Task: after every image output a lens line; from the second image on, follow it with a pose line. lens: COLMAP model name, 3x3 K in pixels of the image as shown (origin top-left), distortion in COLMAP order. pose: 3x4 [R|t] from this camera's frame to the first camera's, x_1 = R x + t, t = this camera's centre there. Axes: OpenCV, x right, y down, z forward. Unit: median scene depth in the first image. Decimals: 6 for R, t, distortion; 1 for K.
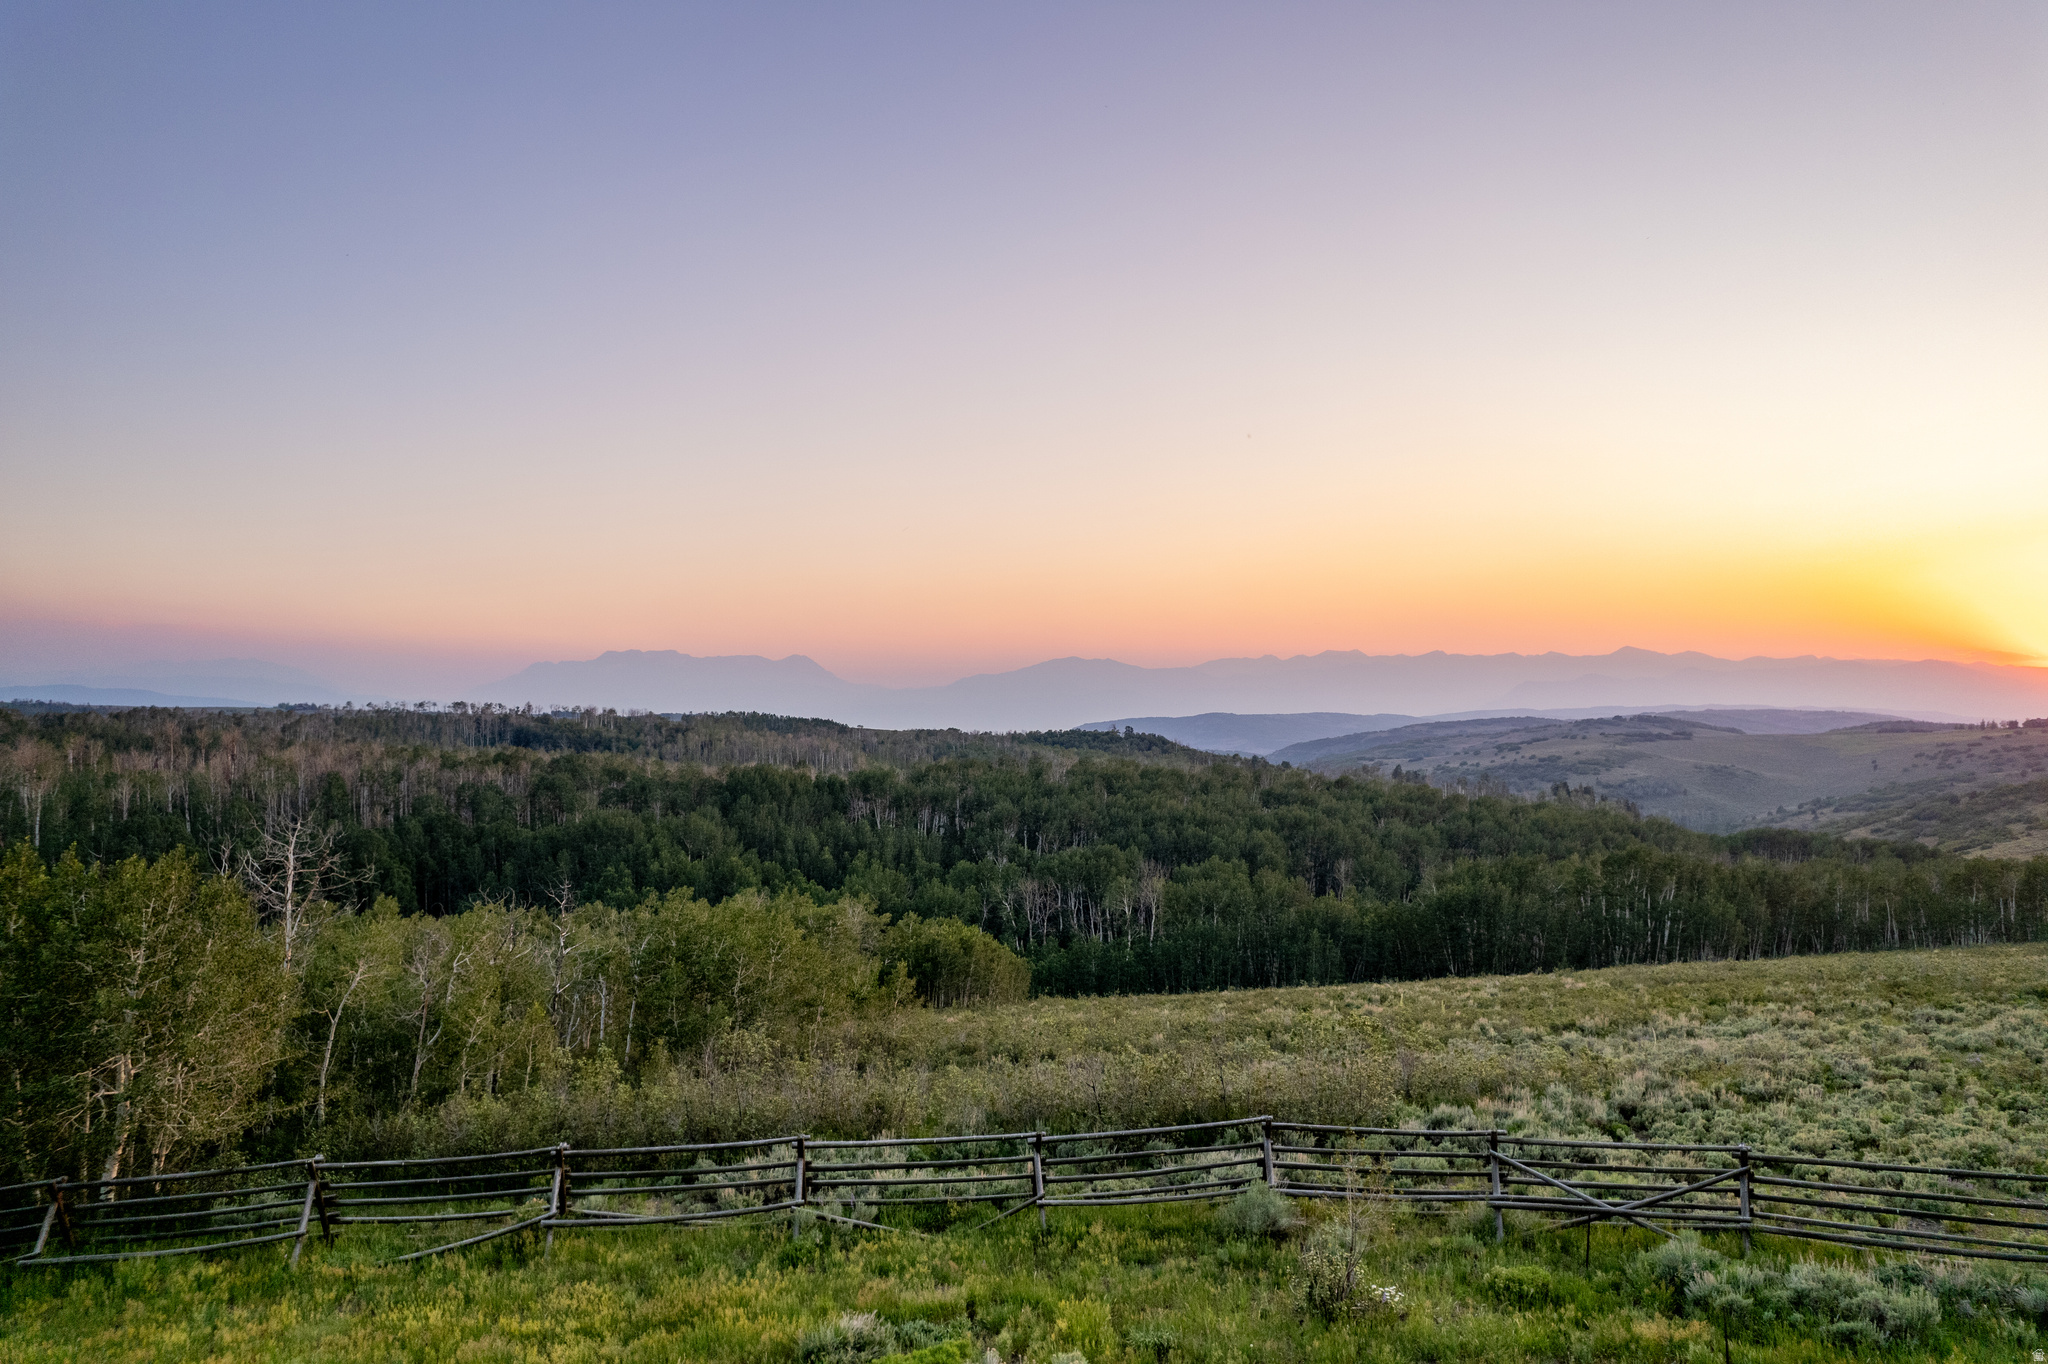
lens RADIAL K [[1316.5, 0, 1031.1], [0, 1316.5, 680.8], [0, 0, 1]] dist [-0.076674, 0.062500]
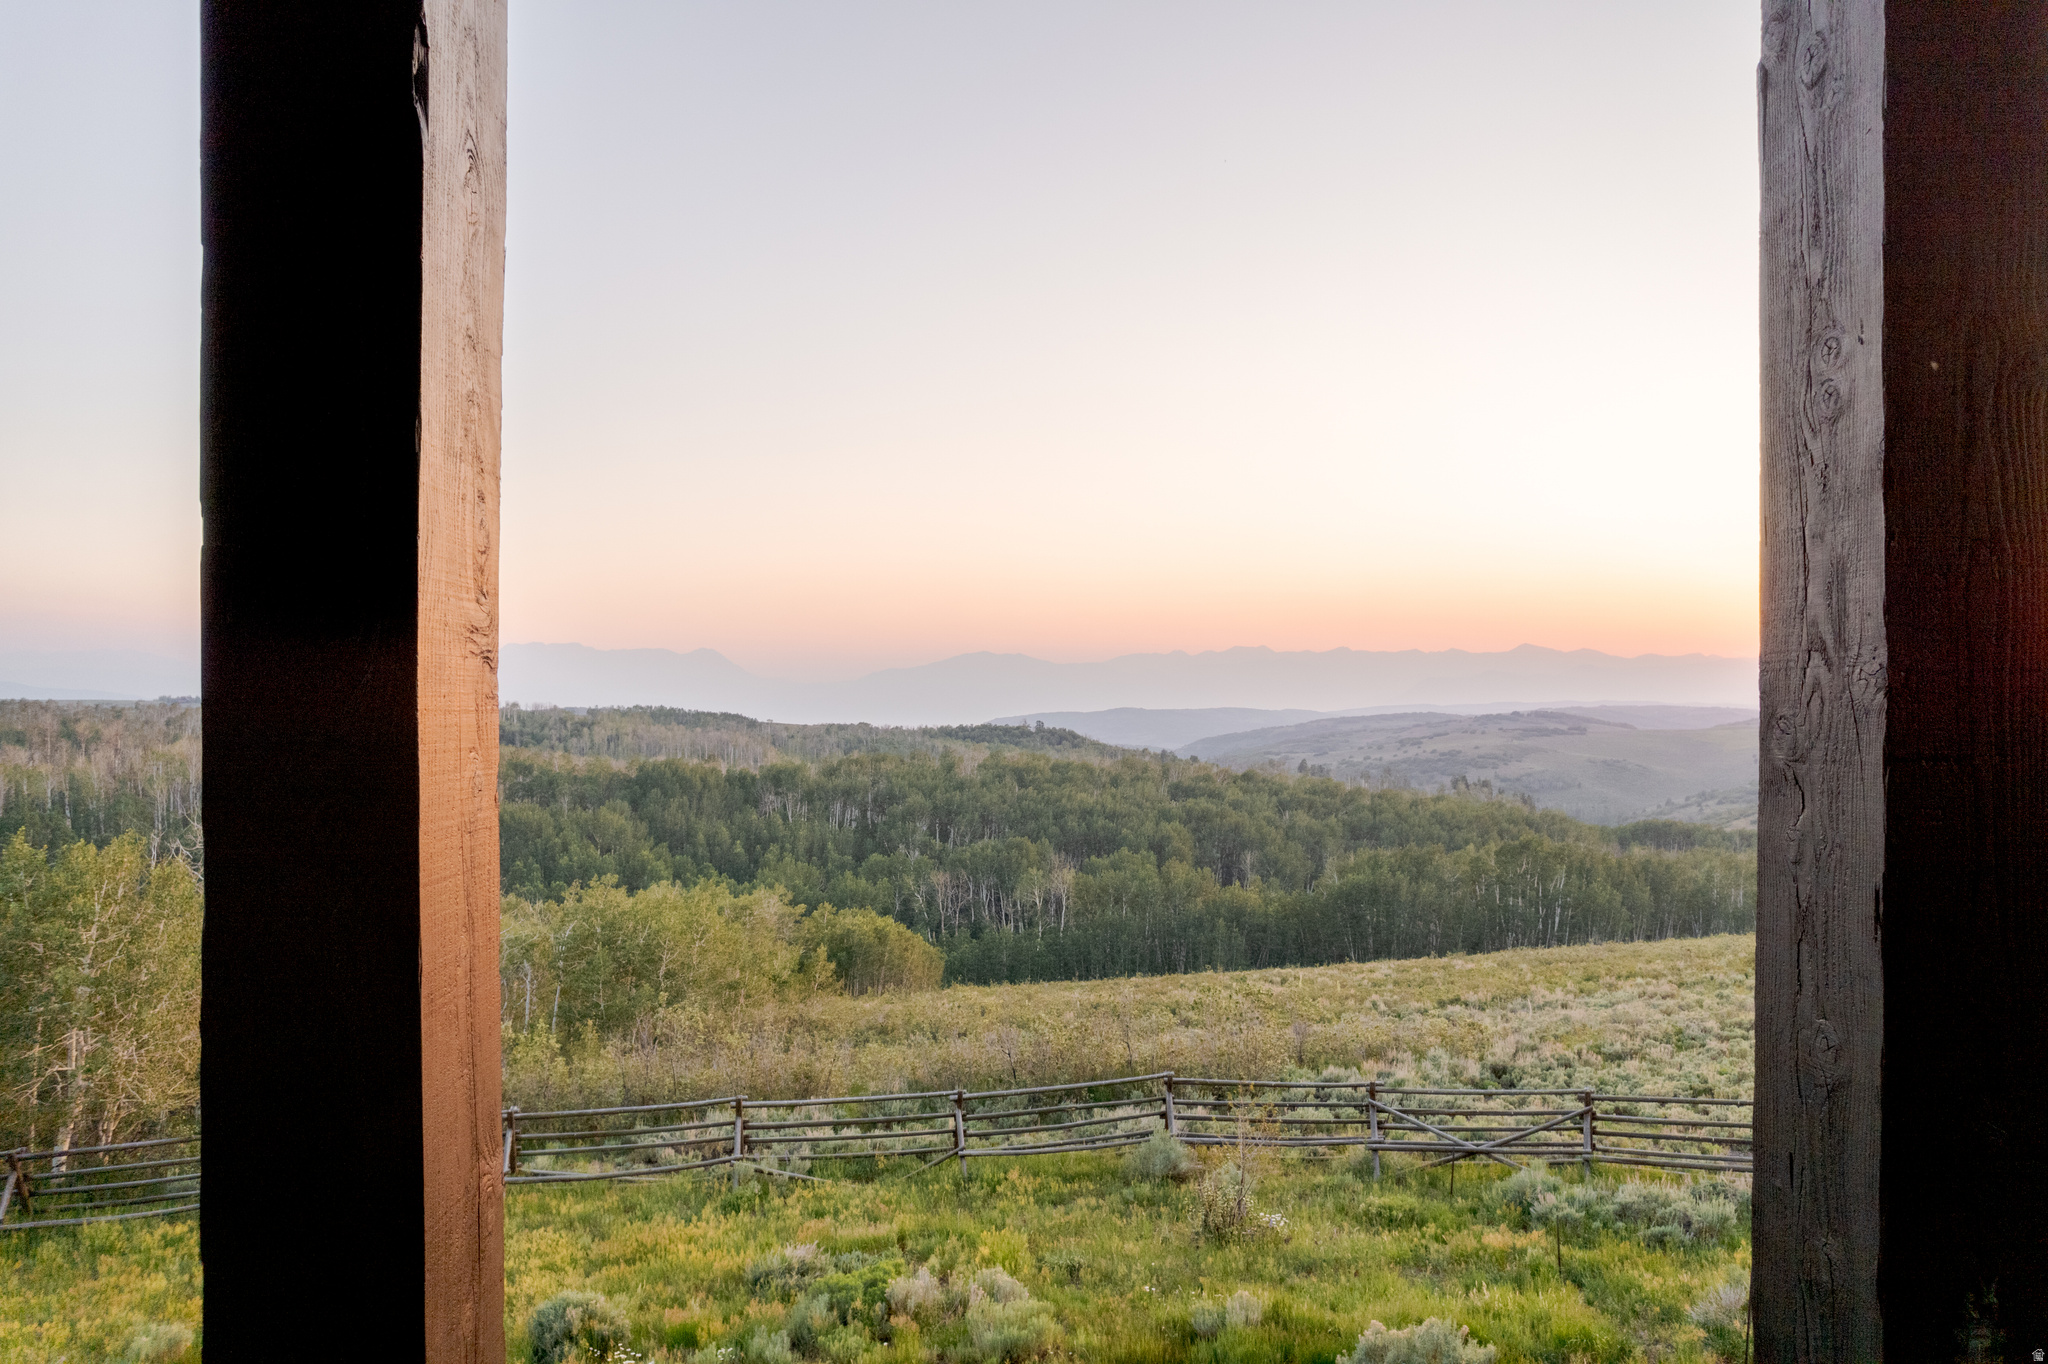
lens RADIAL K [[1316.5, 0, 1032.5], [0, 1316.5, 680.9], [0, 0, 1]] dist [-0.076674, 0.062500]
pose [[0.997626, 0.003137, 0.068791, -0.001218], [-0.003423, 0.999986, 0.004033, 0.000150], [-0.068777, -0.004259, 0.997623, -0.010627]]
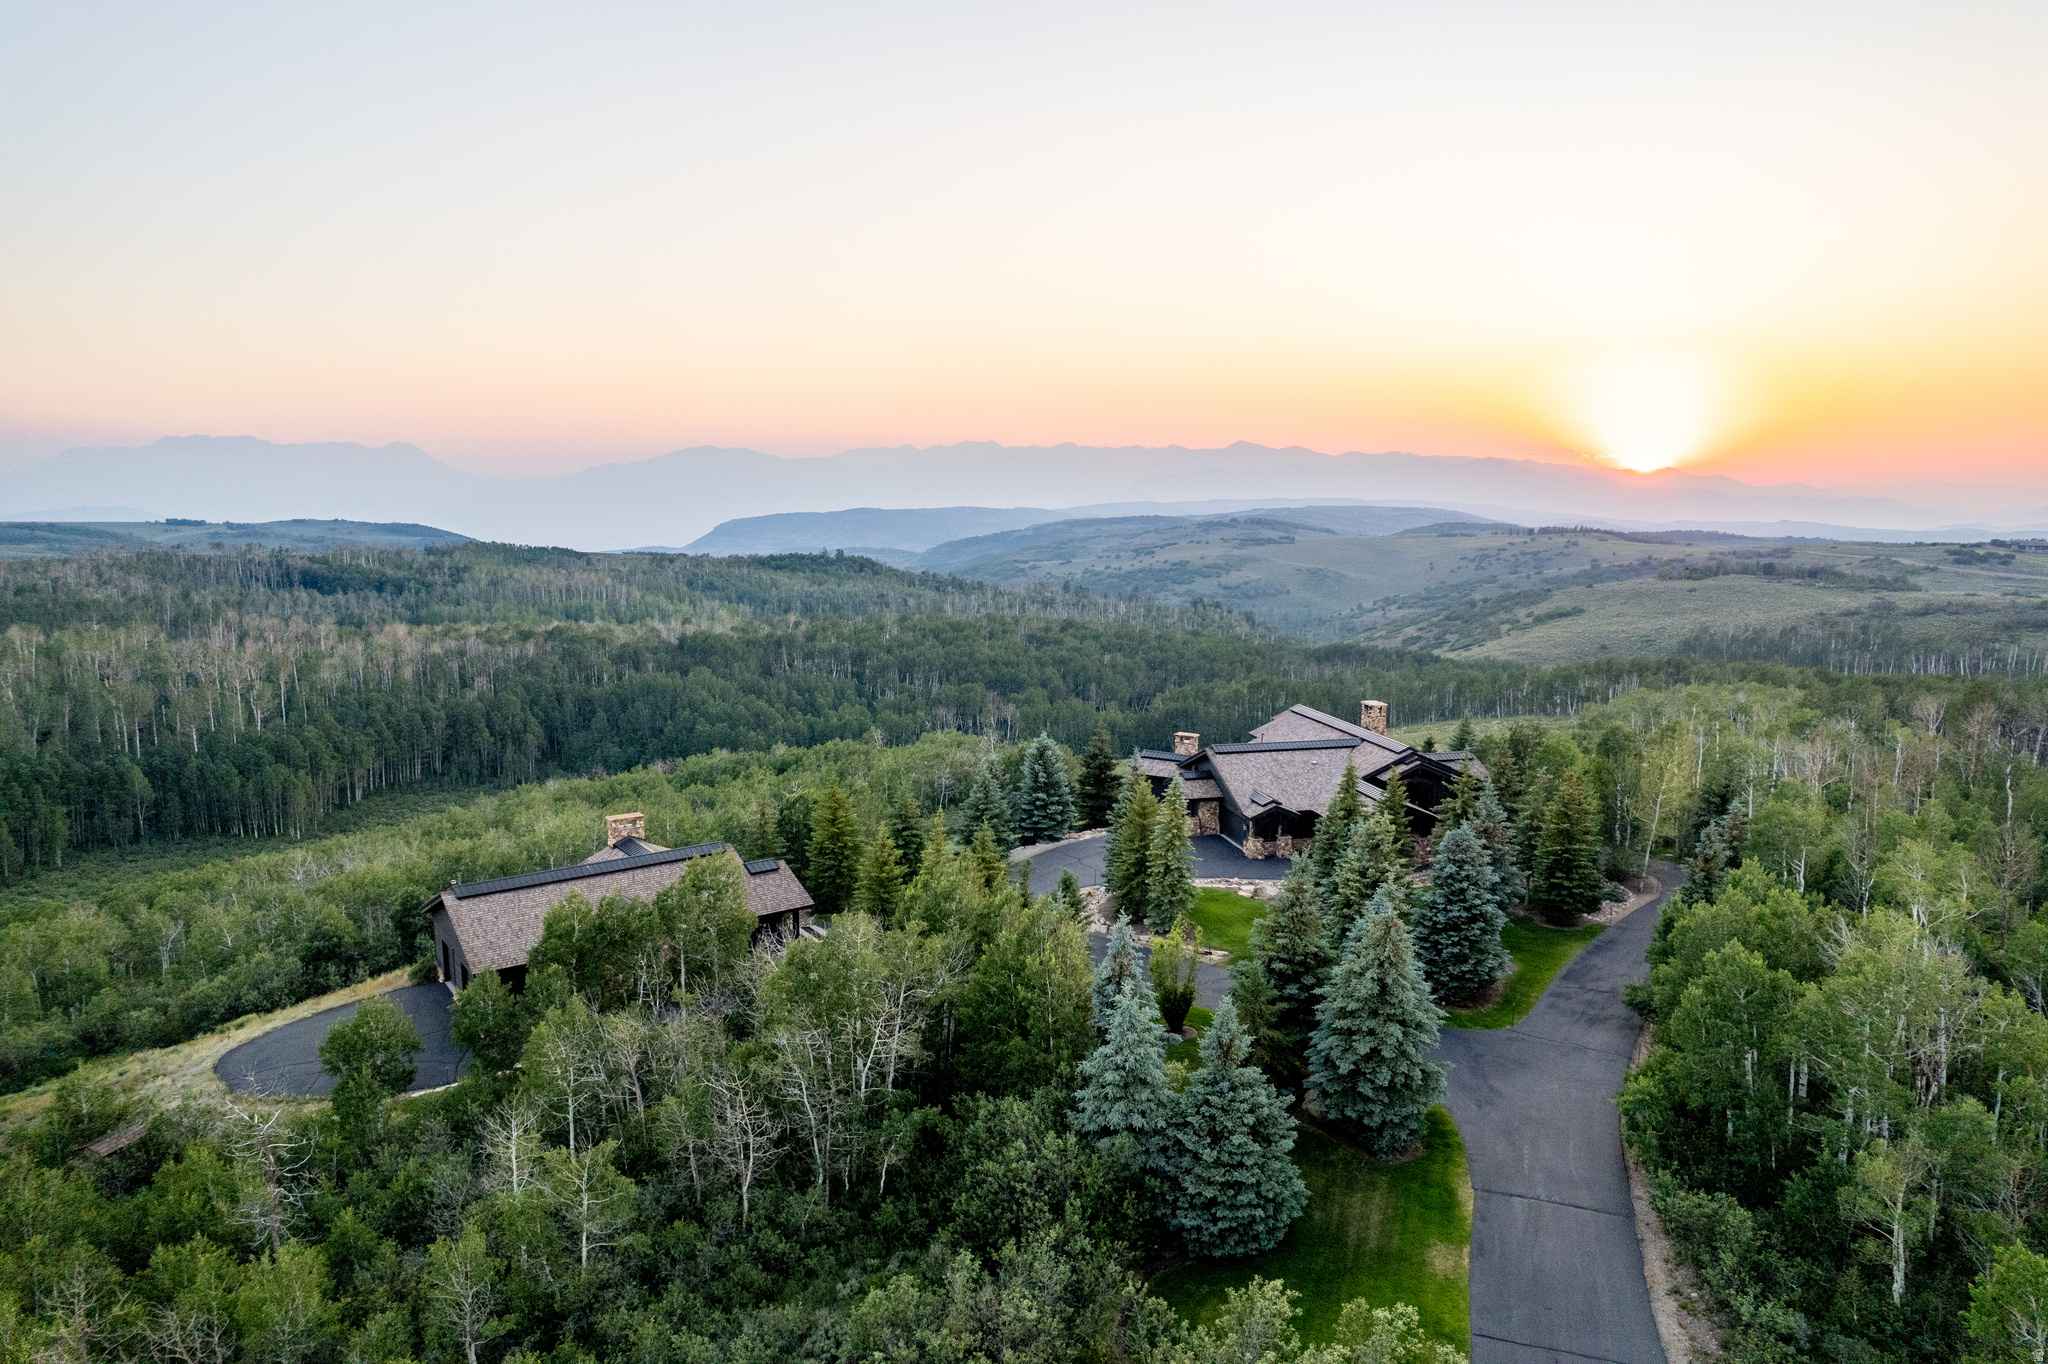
lens RADIAL K [[1316.5, 0, 1028.2], [0, 1316.5, 675.3], [0, 0, 1]] dist [-0.076674, 0.062500]
pose [[0.963080, -0.036688, 0.266704, -0.306844], [-0.005211, 0.987945, 0.154719, -0.140243], [-0.269166, -0.150397, 0.951278, -0.588449]]
